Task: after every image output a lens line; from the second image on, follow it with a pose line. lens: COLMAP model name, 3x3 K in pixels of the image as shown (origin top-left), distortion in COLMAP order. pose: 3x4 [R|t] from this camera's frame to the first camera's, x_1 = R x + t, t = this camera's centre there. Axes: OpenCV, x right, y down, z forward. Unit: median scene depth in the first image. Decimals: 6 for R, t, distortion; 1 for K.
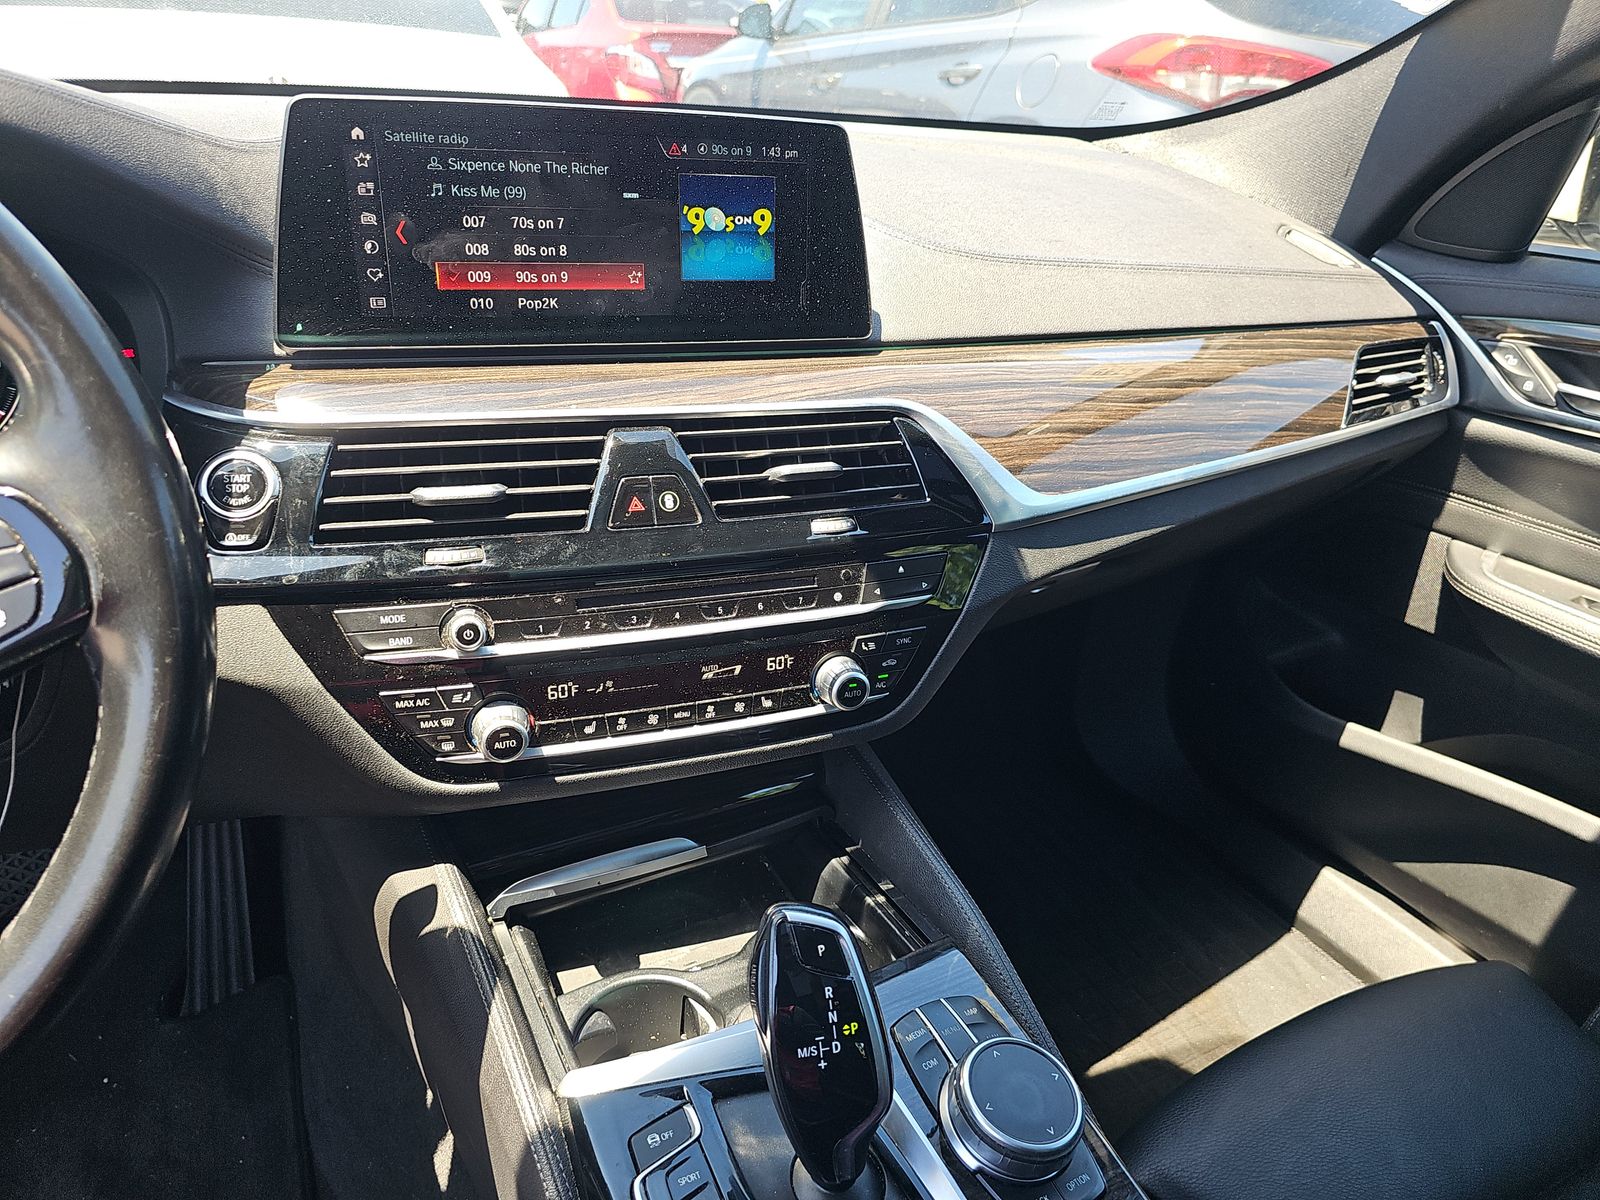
lens RADIAL K [[1070.0, 0, 795.4], [0, 1070.0, 591.1], [0, 0, 1]] dist [0.027162, -0.018774]
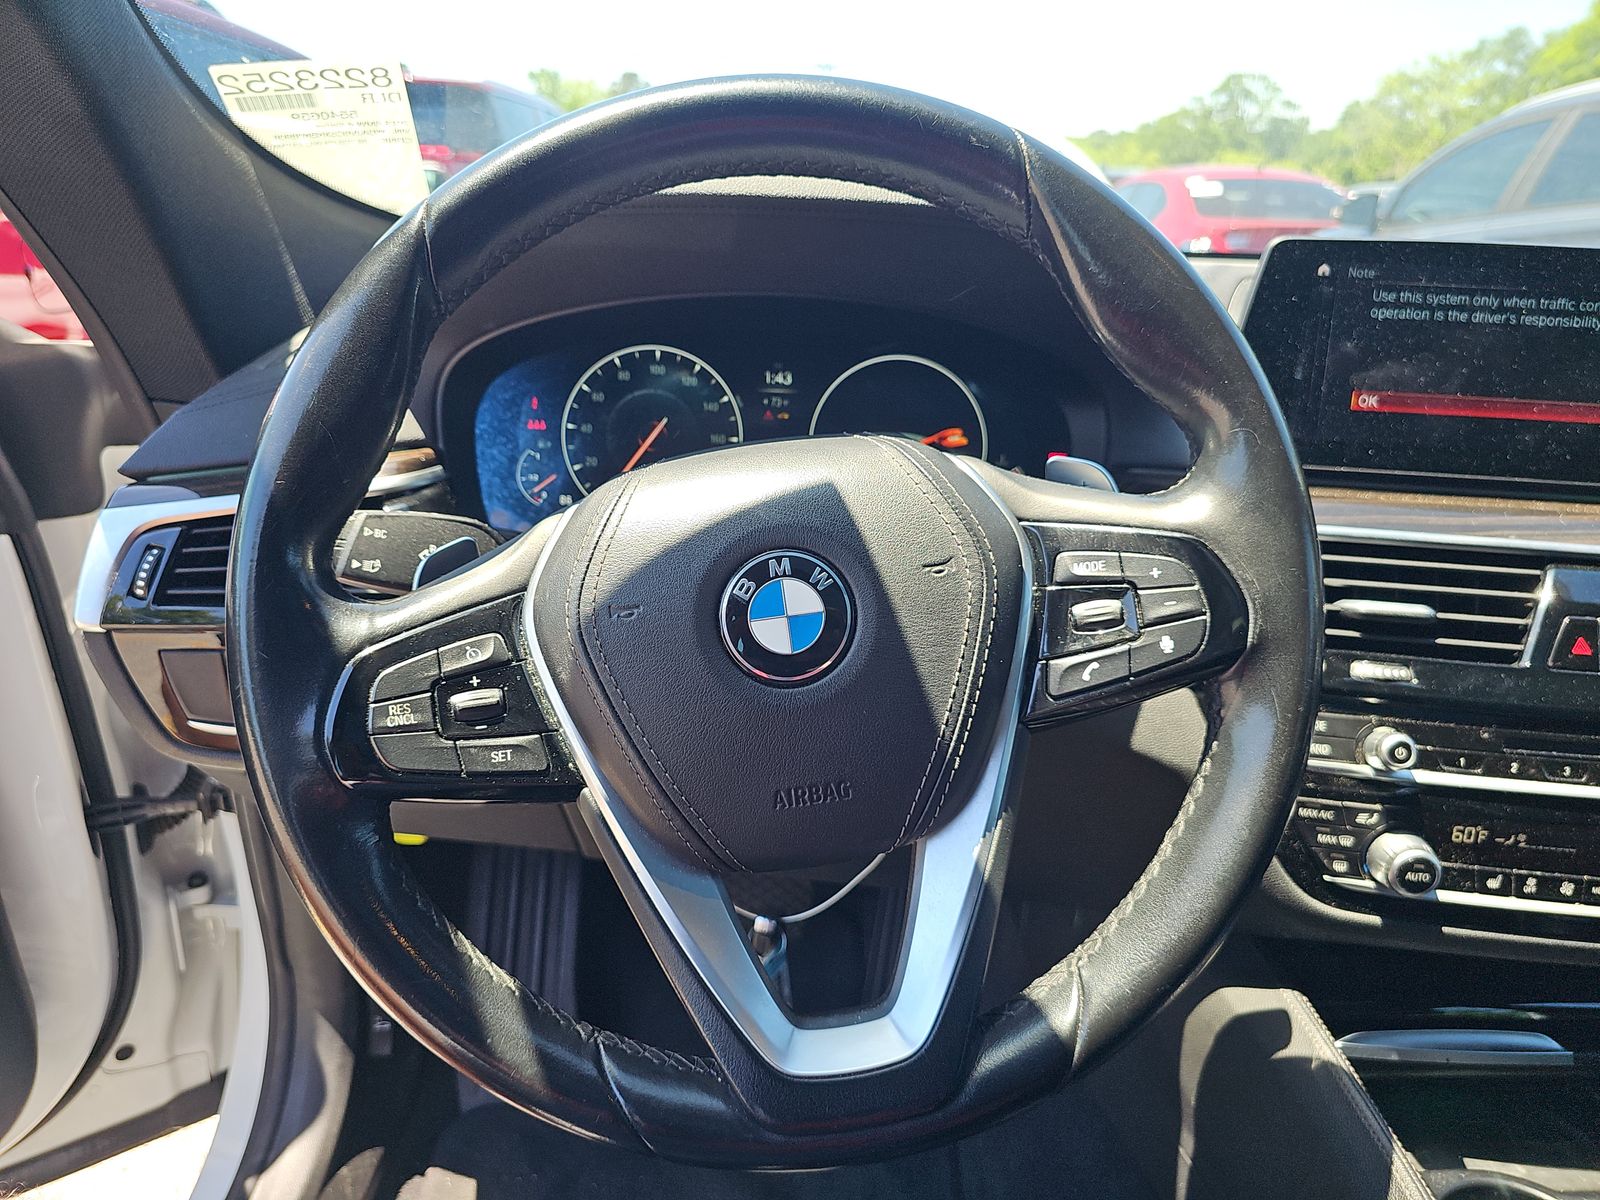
lens RADIAL K [[1070.0, 0, 801.7], [0, 1070.0, 606.3], [0, 0, 1]] dist [0.027162, -0.018774]
pose [[0.888862, 0.107324, -0.445428, -0.342807], [-0.171730, 0.979346, -0.106721, 0.100783], [0.424775, 0.171354, 0.888934, -0.107789]]
